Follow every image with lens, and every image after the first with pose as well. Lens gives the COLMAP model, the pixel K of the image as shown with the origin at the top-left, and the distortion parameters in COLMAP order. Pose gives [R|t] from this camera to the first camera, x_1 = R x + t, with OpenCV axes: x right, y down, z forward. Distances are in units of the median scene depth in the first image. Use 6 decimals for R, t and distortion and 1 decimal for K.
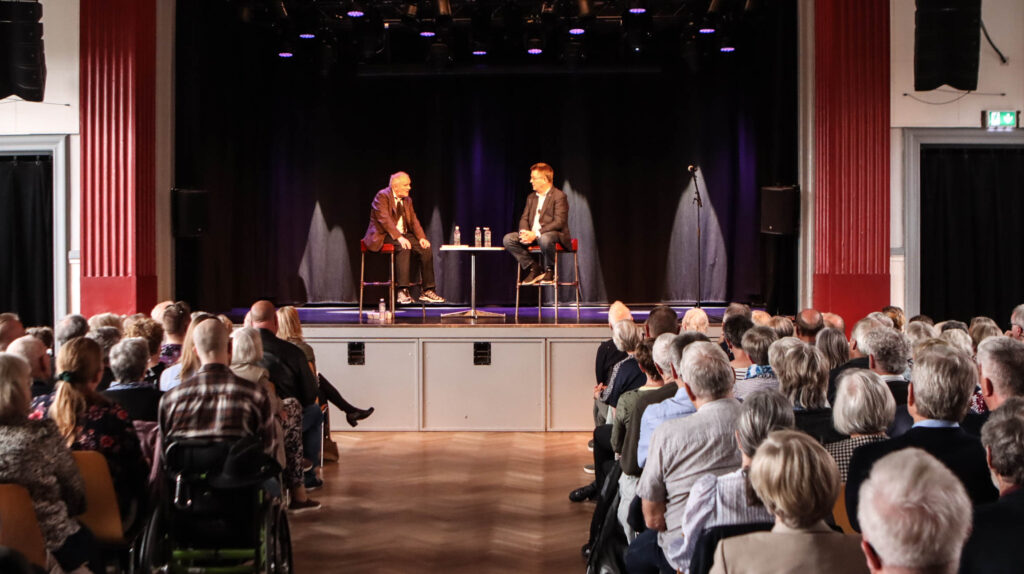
lens RADIAL K [[1436.2, 0, 514.6], [0, 1436.2, 286.8], [0, 0, 1]] dist [-0.033952, 0.000000]
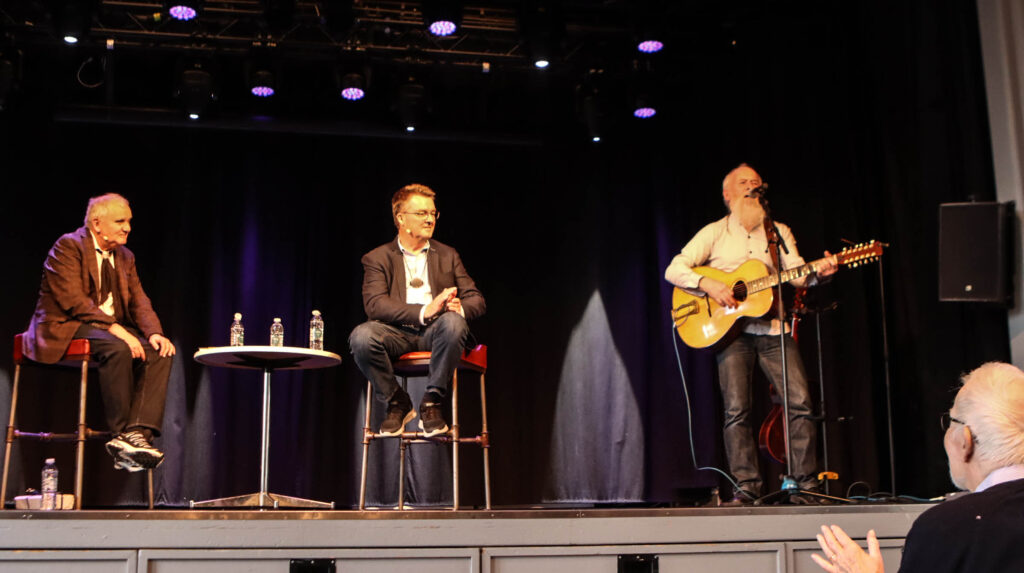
lens RADIAL K [[1203.6, 0, 510.3], [0, 1203.6, 286.4], [0, 0, 1]] dist [-0.061003, 0.000000]
pose [[0.974370, 0.040011, 0.221365, -0.037548], [0.005194, 0.979791, -0.199958, 0.028124], [-0.224892, 0.195983, 0.954471, 0.599511]]
